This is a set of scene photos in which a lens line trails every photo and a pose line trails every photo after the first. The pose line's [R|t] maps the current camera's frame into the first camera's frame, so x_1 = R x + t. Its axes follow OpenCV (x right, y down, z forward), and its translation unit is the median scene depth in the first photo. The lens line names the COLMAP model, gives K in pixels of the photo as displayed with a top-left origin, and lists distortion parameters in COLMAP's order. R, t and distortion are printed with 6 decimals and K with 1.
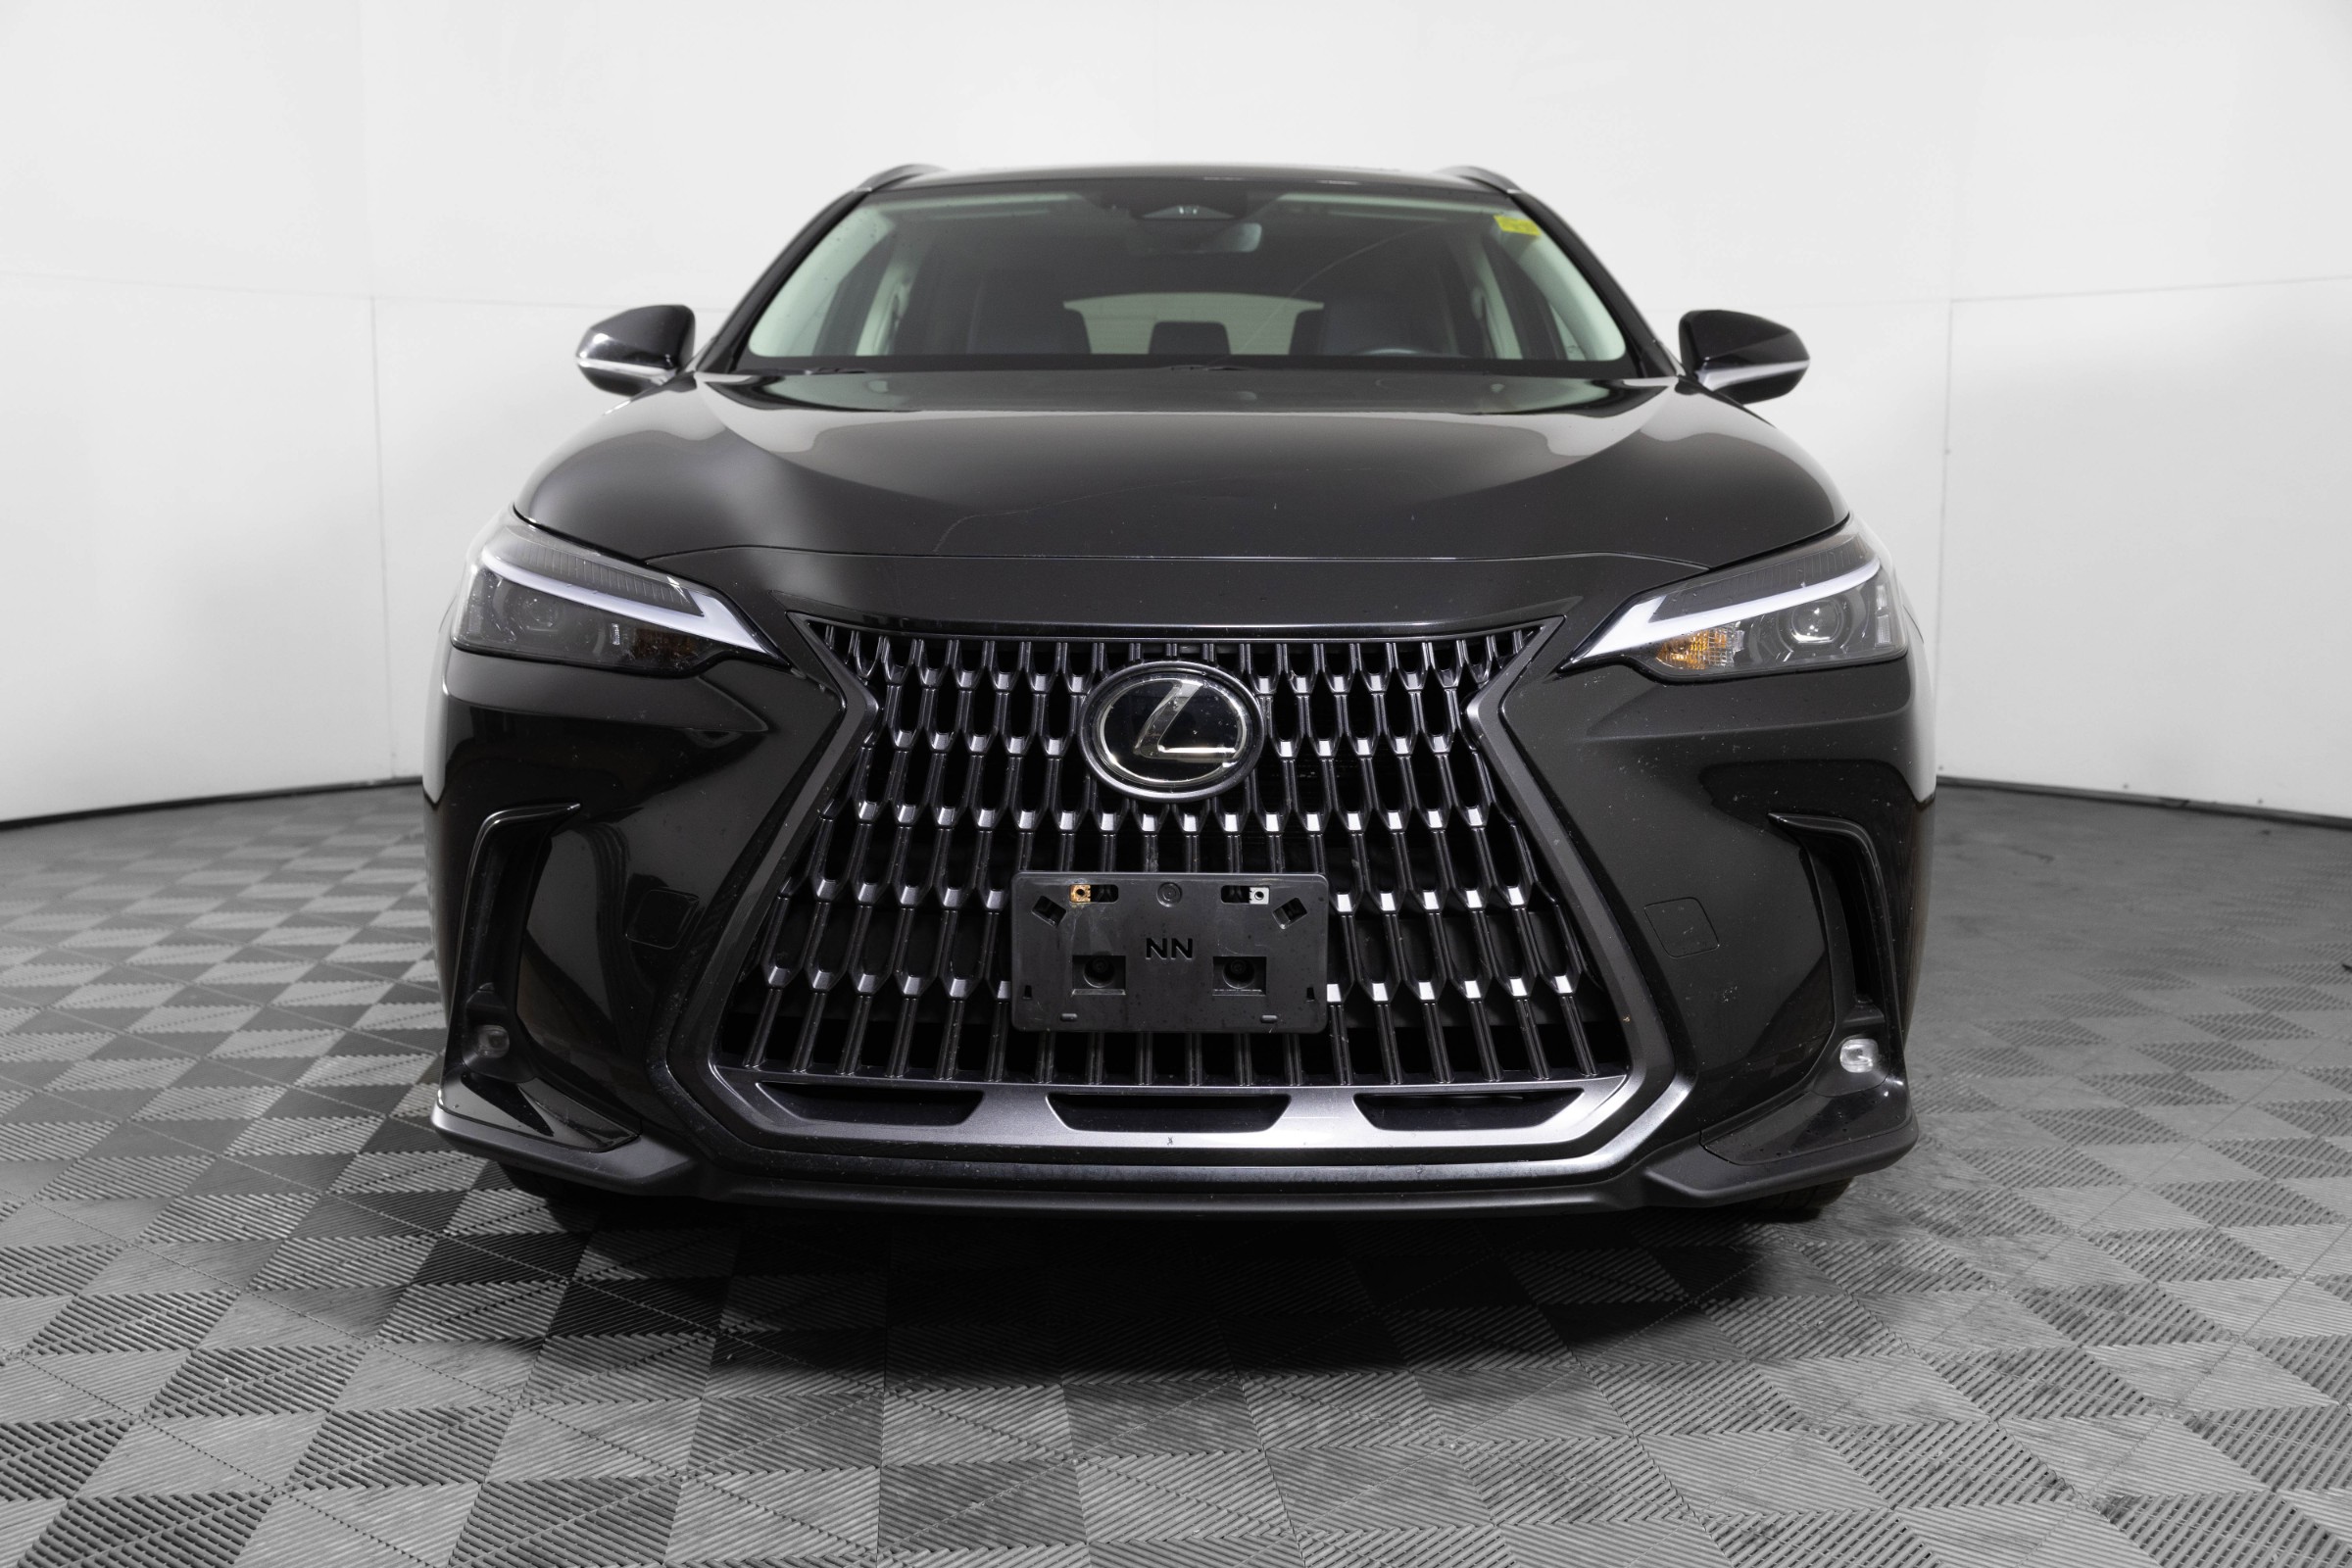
lens RADIAL K [[2316.4, 0, 1176.0], [0, 2316.4, 784.0], [0, 0, 1]] dist [0.036705, -0.016477]
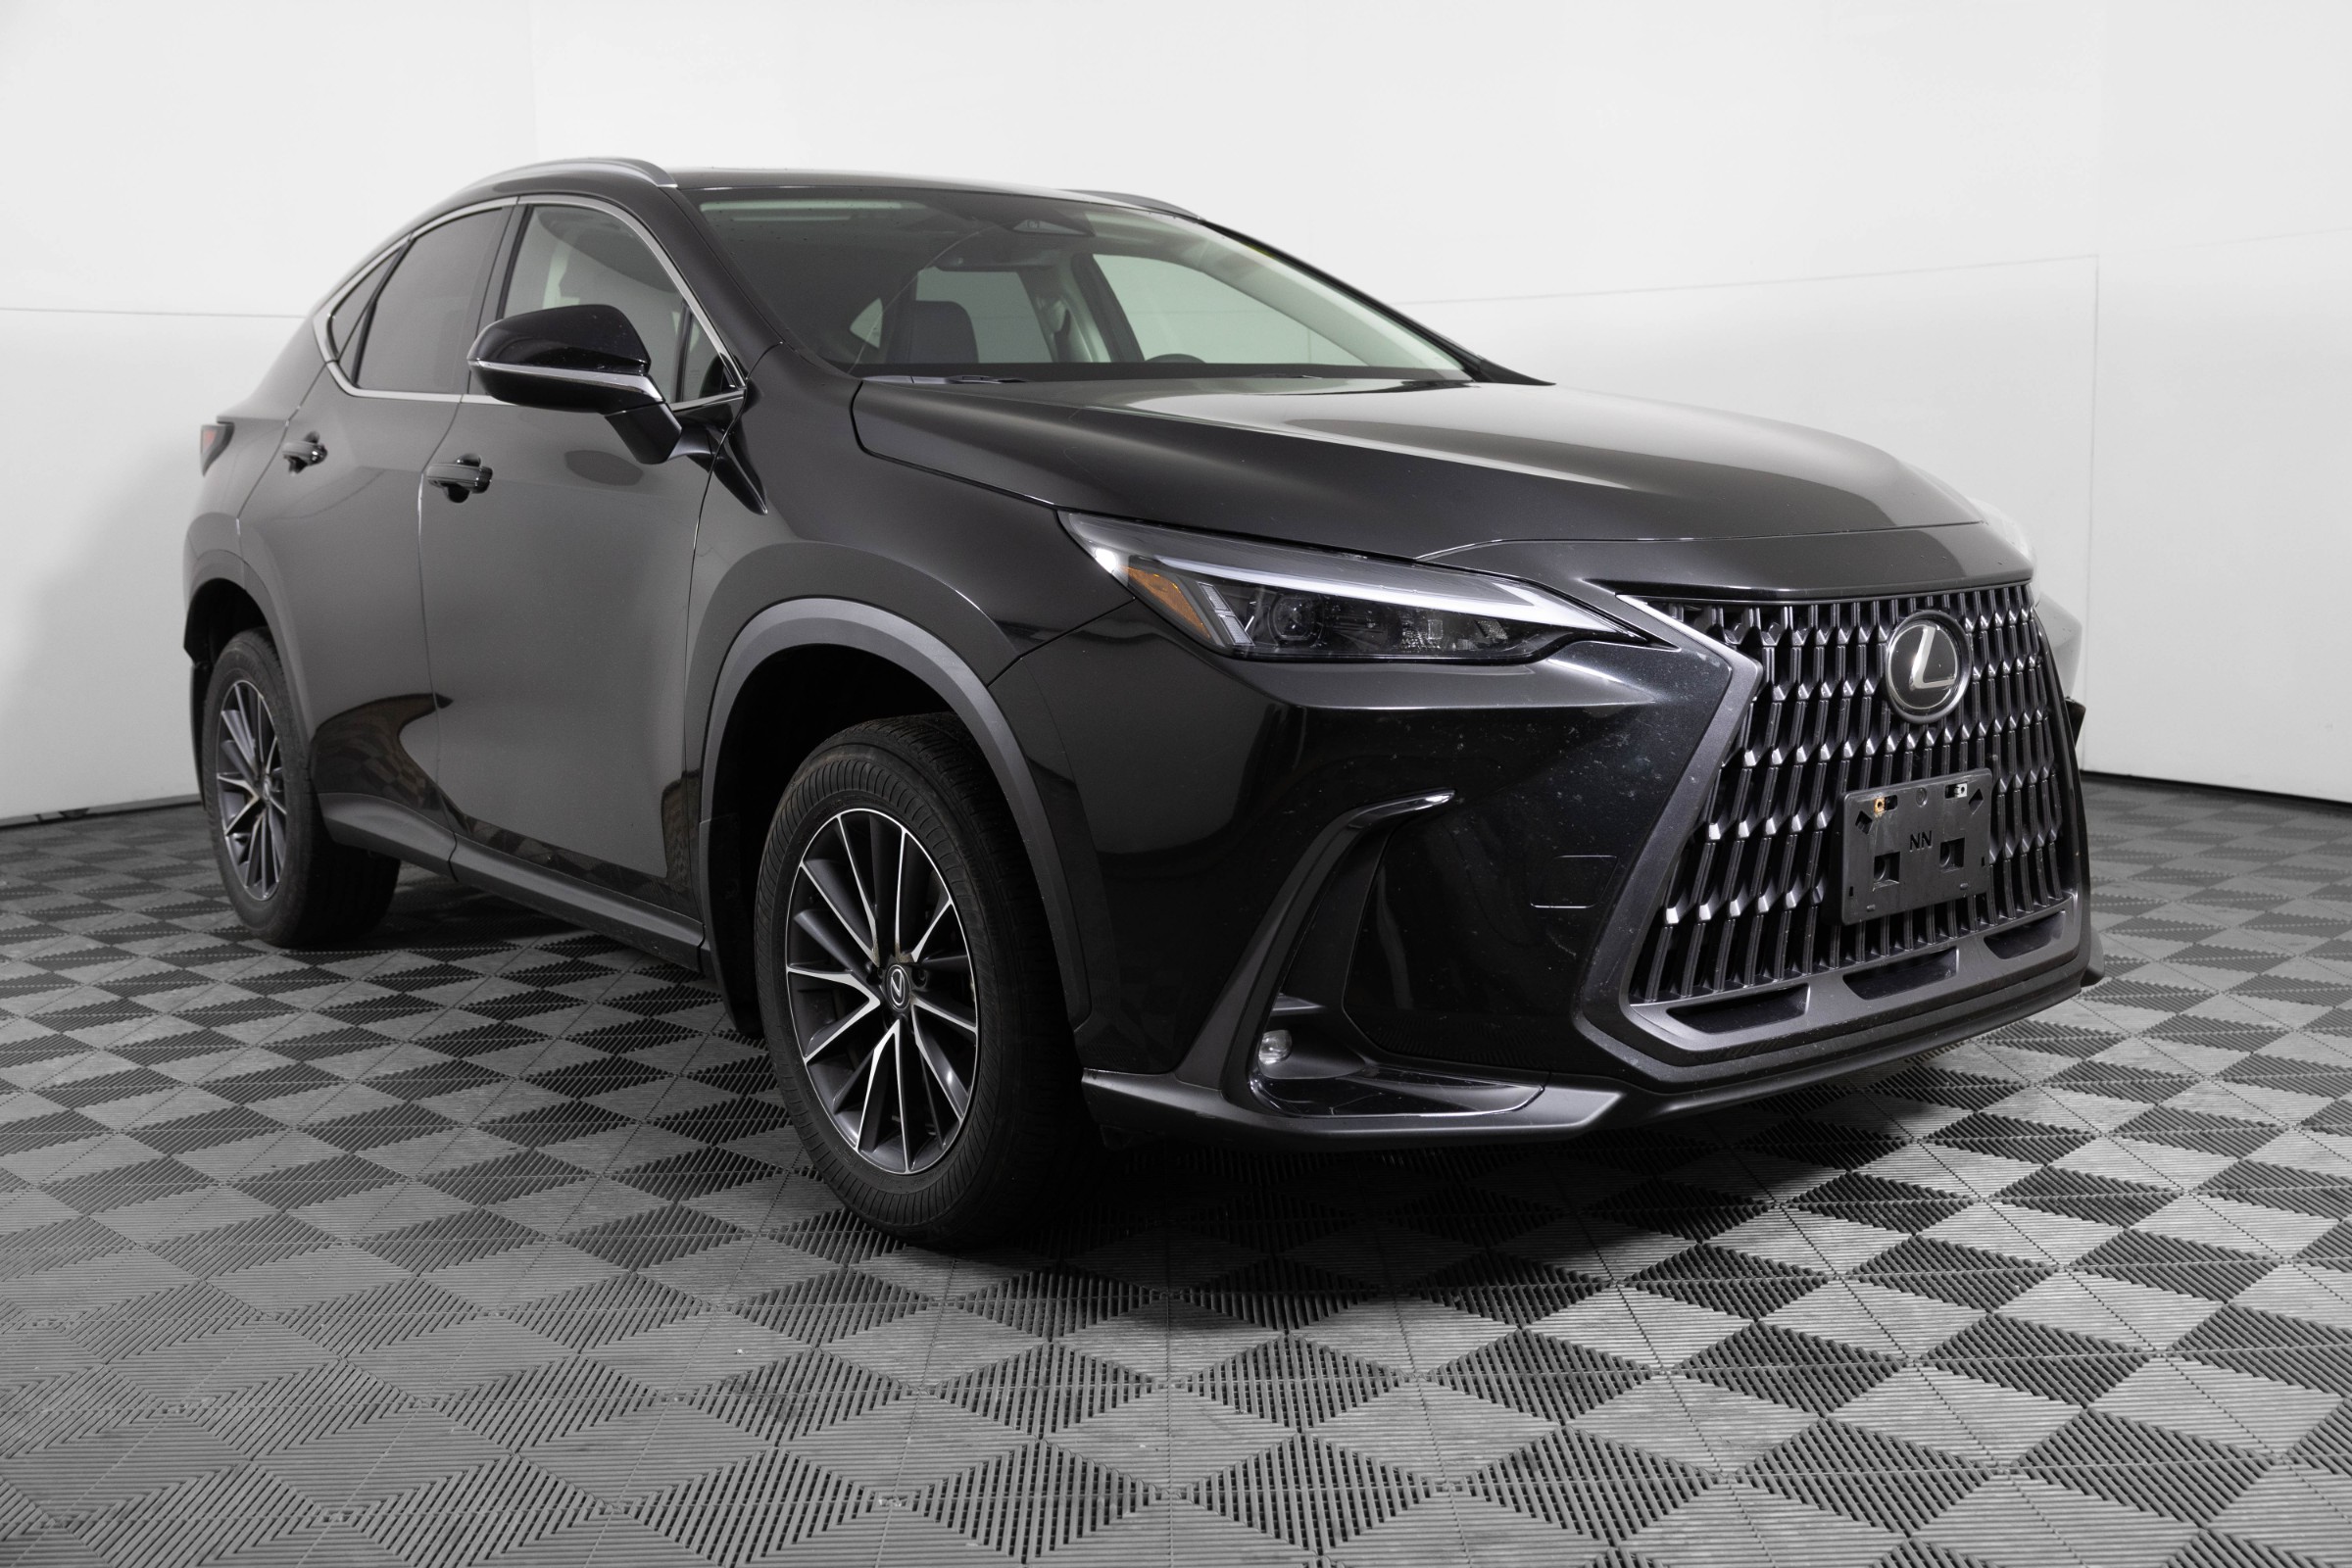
lens RADIAL K [[2316.4, 0, 1176.0], [0, 2316.4, 784.0], [0, 0, 1]] dist [0.036705, -0.016477]
pose [[0.771028, -0.113558, 0.626594, -1.090296], [0.113245, 0.992739, 0.040566, -0.055536], [-0.626651, 0.039681, 0.778289, 0.275815]]
